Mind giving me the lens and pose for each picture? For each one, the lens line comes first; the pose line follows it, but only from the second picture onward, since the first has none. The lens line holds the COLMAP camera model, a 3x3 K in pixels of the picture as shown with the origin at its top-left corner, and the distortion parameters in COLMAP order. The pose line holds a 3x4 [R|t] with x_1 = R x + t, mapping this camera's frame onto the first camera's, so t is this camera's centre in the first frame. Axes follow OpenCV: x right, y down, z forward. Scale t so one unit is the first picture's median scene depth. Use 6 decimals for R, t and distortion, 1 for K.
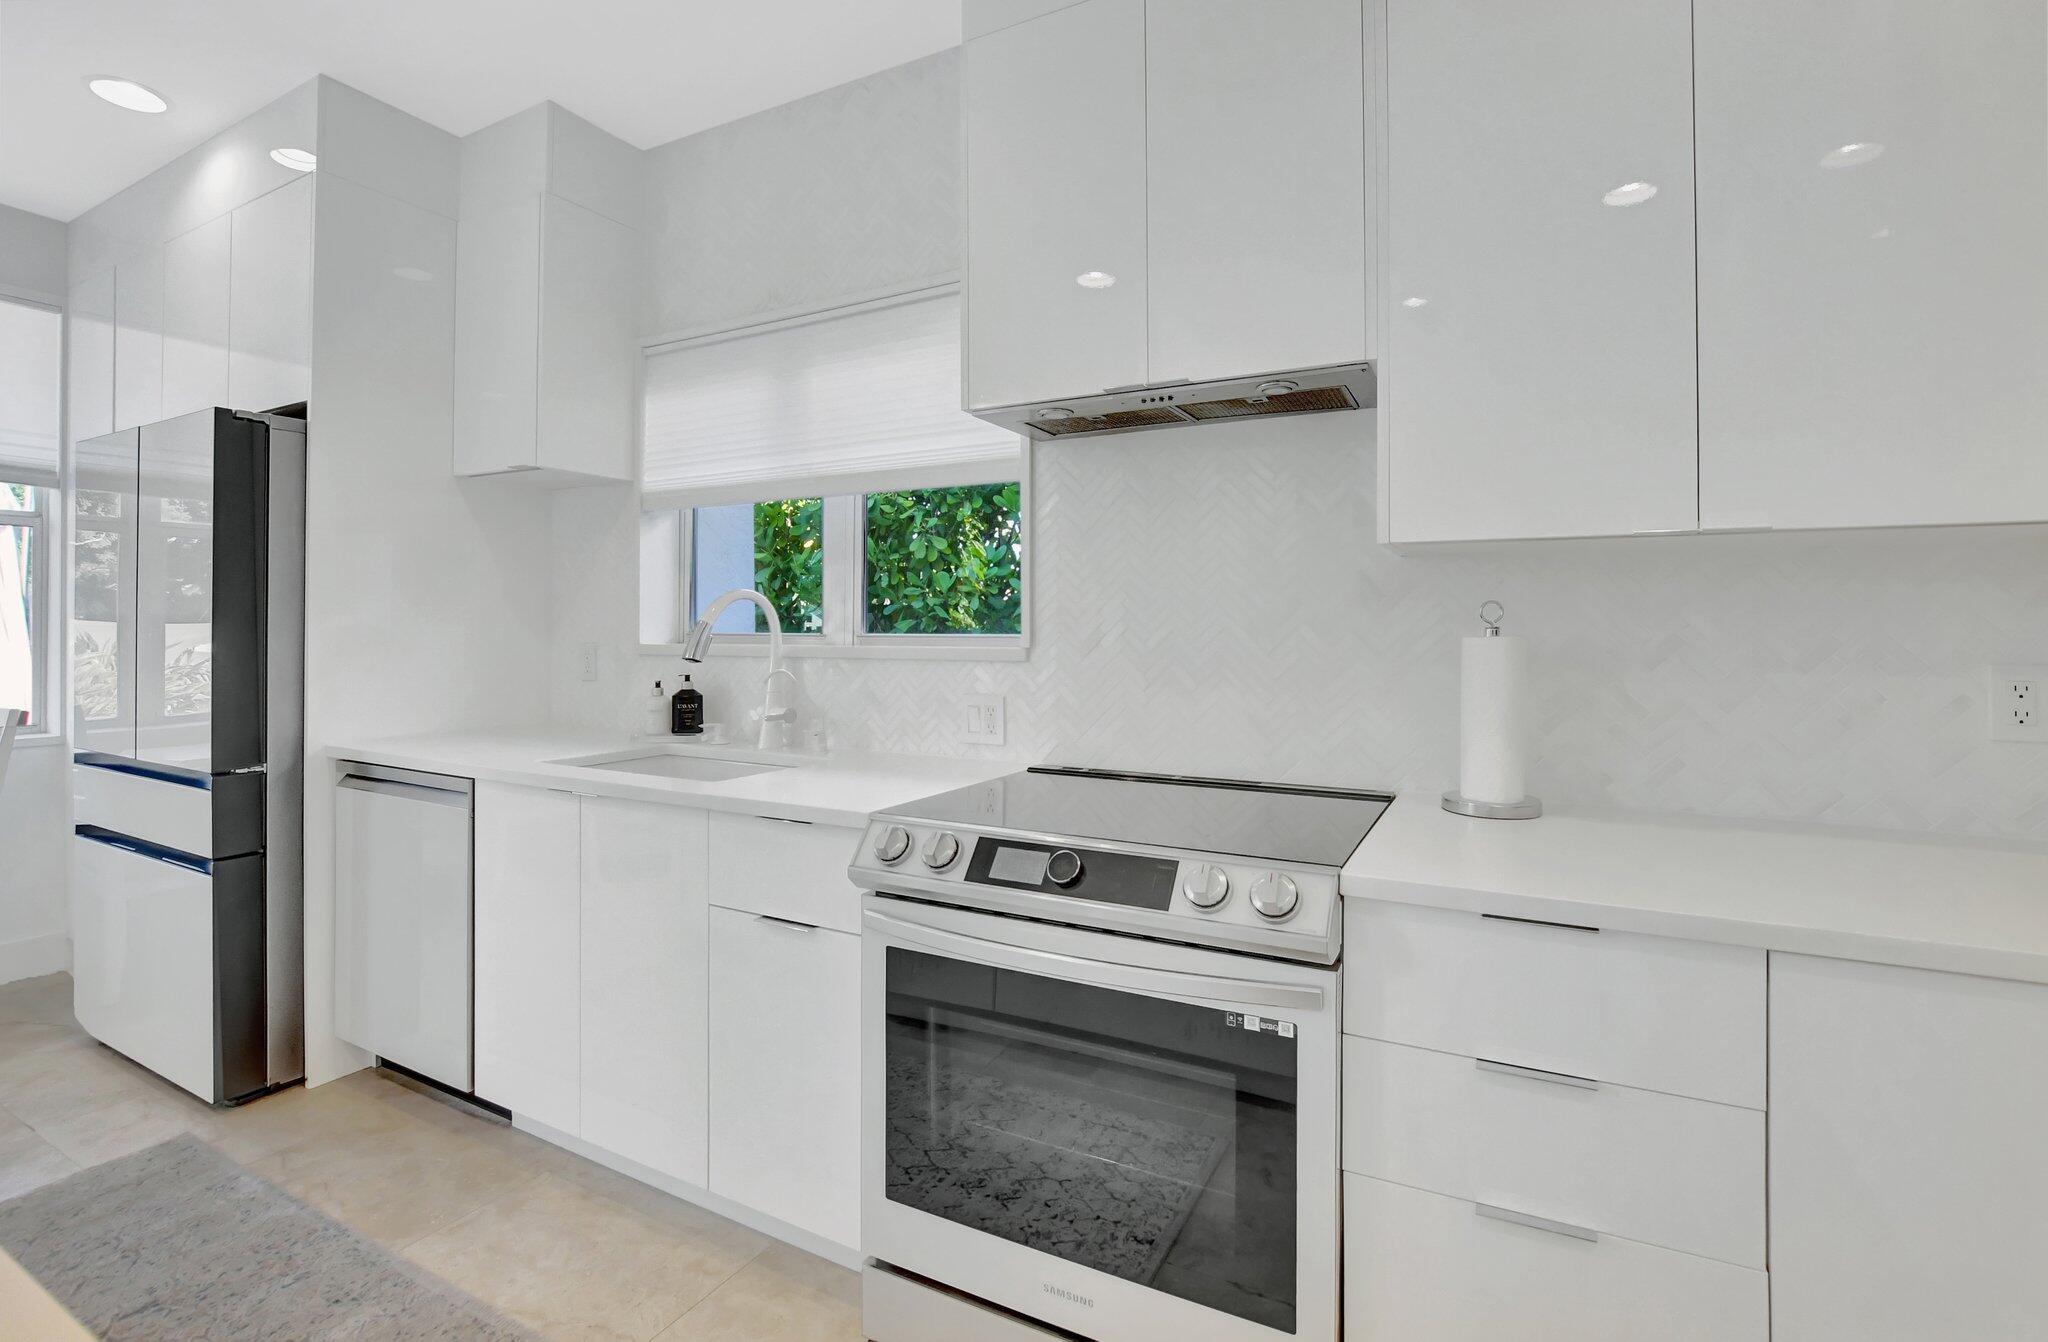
lens RADIAL K [[916.8, 0, 1023.7], [0, 916.8, 611.3], [0, 0, 1]] dist [-0.001026, -0.000093]
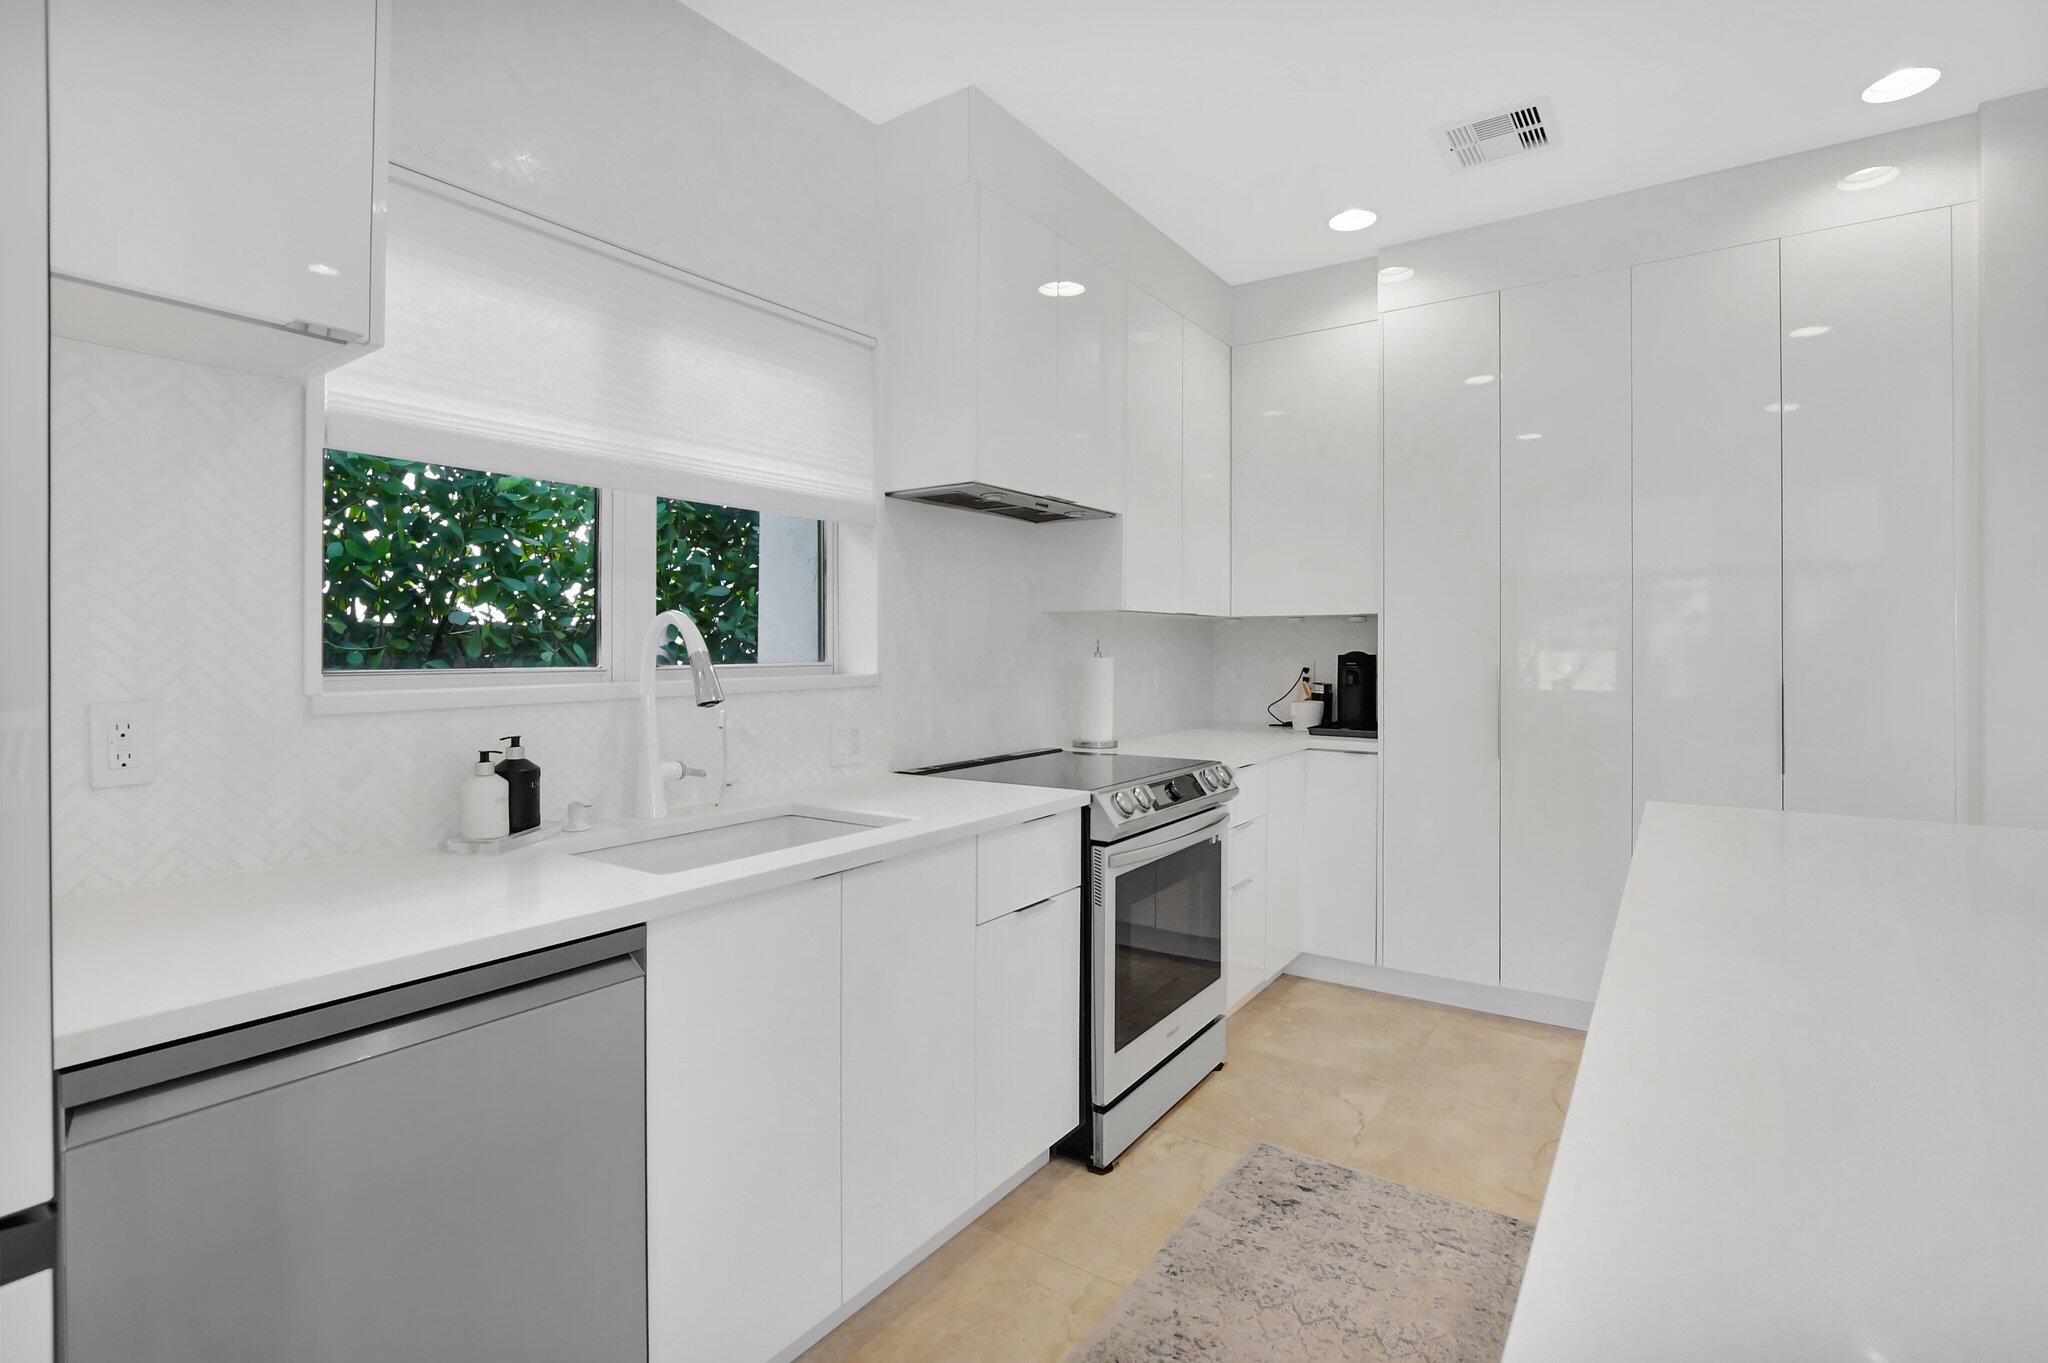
lens RADIAL K [[1000.0, 0, 1023.2], [0, 1000.0, 627.5], [0, 0, 1]] dist [0.000223, -0.000345]
pose [[0.100731, 0.016350, 0.994779, -1.080464], [-0.009003, 0.999839, -0.015521, 0.000173], [-0.994873, -0.007393, 0.100862, 0.616030]]
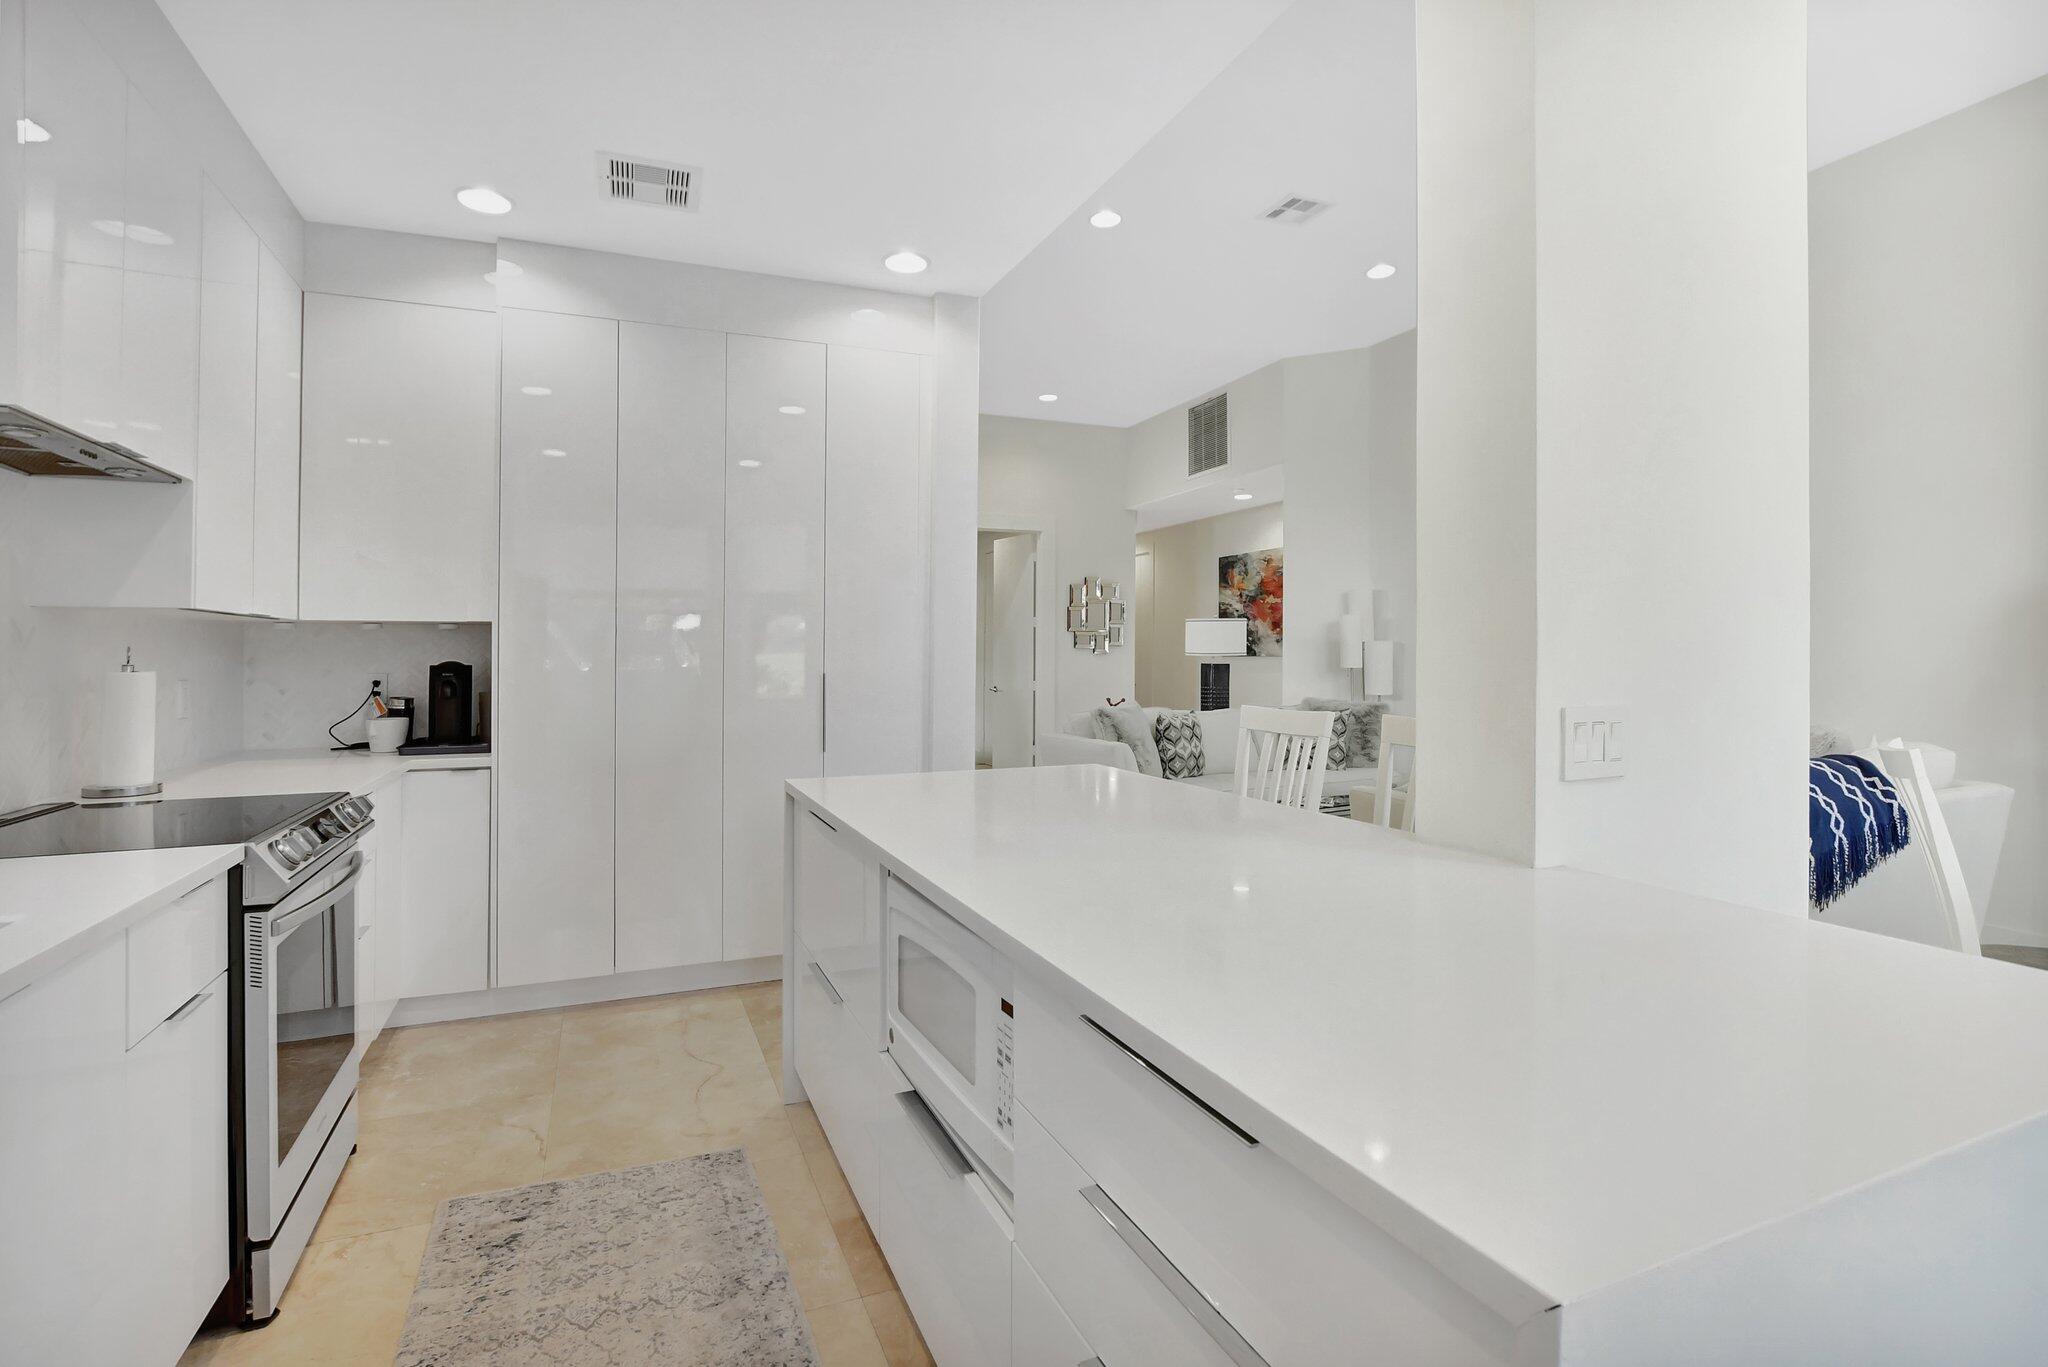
lens RADIAL K [[1003.5, 0, 1028.3], [0, 1003.5, 654.4], [0, 0, 1]] dist [-0.000108, -0.000706]
pose [[-0.785143, 0.000575, 0.619314, -1.031870], [-0.004879, 0.999963, -0.007113, 0.004638], [-0.619295, -0.008606, -0.785111, 0.879342]]
